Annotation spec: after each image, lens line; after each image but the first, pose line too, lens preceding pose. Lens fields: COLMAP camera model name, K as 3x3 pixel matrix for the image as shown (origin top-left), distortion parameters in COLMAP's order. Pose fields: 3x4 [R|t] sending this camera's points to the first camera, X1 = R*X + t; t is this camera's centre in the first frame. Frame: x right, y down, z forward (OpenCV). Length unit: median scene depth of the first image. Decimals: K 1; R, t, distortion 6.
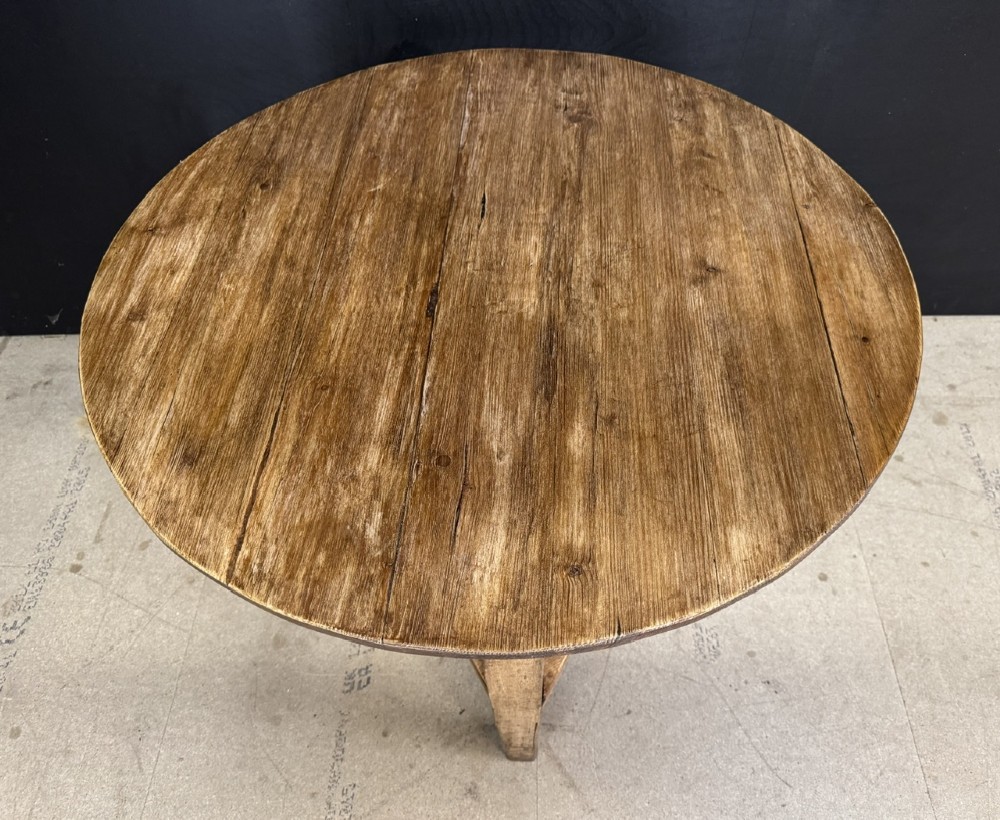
lens RADIAL K [[784.4, 0, 524.4], [0, 784.4, 419.9], [0, 0, 1]] dist [0.184642, -0.425911]
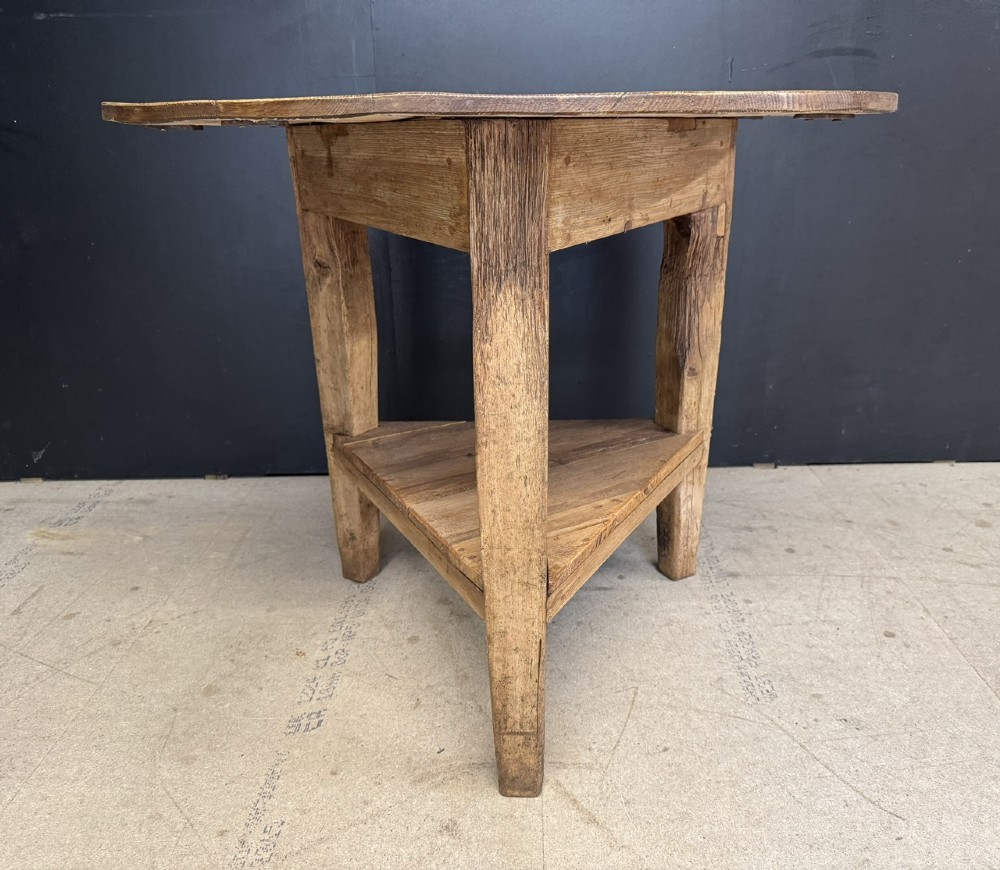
lens RADIAL K [[822.8, 0, 525.6], [0, 822.8, 431.7], [0, 0, 1]] dist [0.126572, -0.228567]
pose [[1.000000, -0.000336, 0.000693, 0.000531], [0.000661, 0.836528, -0.547924, 0.804470], [-0.000396, 0.547925, 0.836528, 0.276197]]
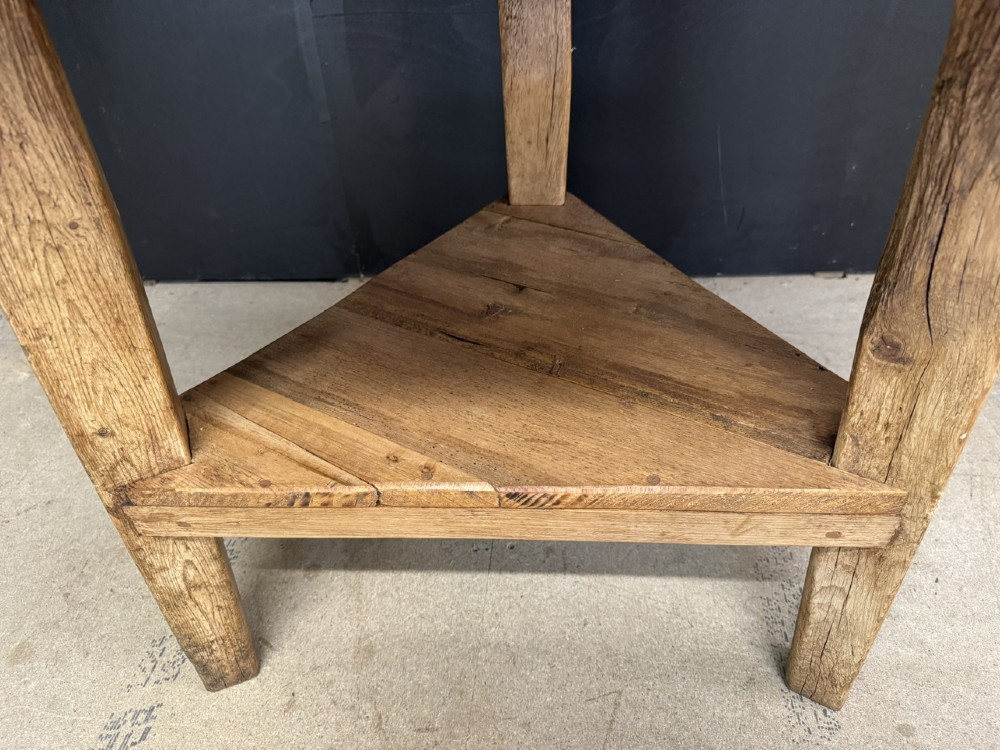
lens RADIAL K [[725.7, 0, 501.1], [0, 725.7, 378.7], [0, 0, 1]] dist [0.008318, -0.032218]
pose [[0.432637, 0.527623, -0.731054, 0.524384], [-0.696434, 0.710526, 0.100658, 0.092668], [0.572543, 0.465582, 0.674854, 0.944657]]
